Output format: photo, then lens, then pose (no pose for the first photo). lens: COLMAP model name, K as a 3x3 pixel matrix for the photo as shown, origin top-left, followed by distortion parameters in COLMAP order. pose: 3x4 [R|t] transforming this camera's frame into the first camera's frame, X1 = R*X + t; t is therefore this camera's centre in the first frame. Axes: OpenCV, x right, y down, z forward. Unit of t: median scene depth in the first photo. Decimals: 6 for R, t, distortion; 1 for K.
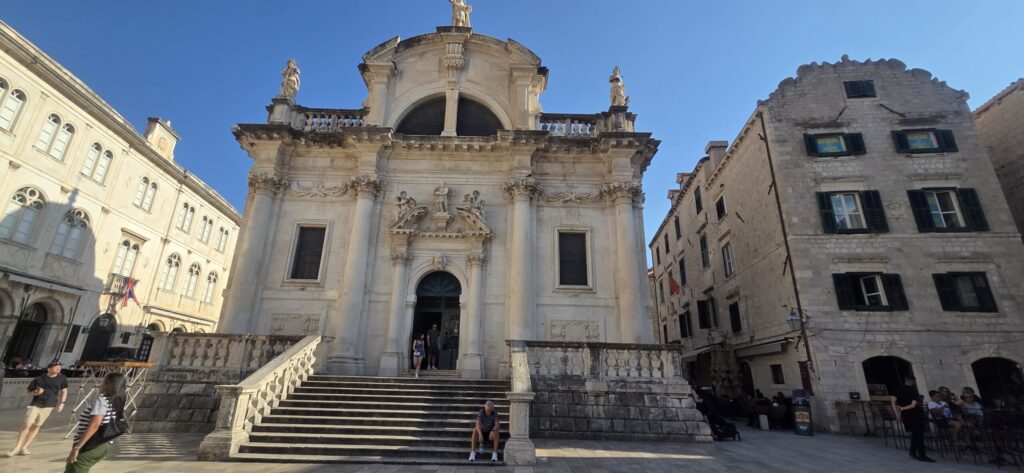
lens RADIAL K [[419.1, 0, 511.0], [0, 419.1, 238.1], [0, 0, 1]] dist [0.001894, -0.001091]
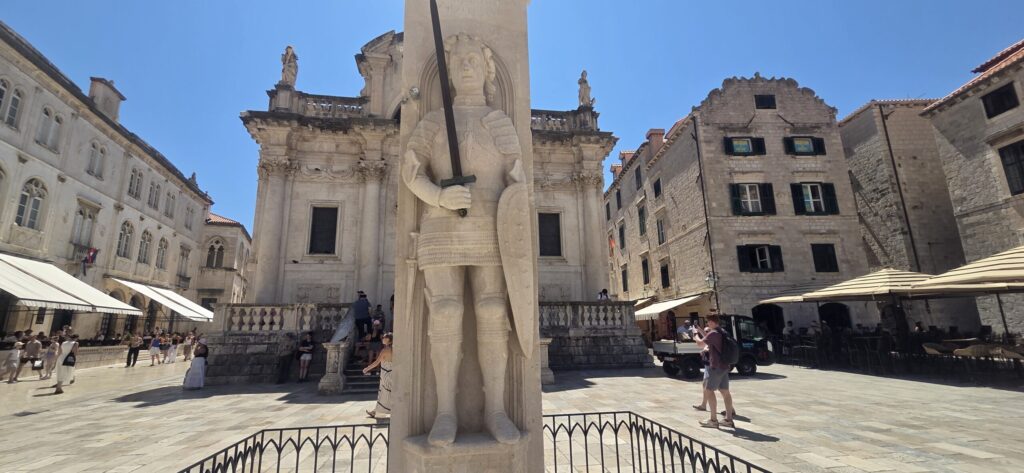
lens RADIAL K [[419.1, 0, 513.2], [0, 419.1, 237.7], [0, 0, 1]] dist [0.001894, -0.001091]
pose [[0.986361, -0.004895, 0.164523, -0.159086], [-0.012193, 0.994638, 0.102698, -0.065992], [-0.164143, -0.103304, 0.981012, -0.194913]]
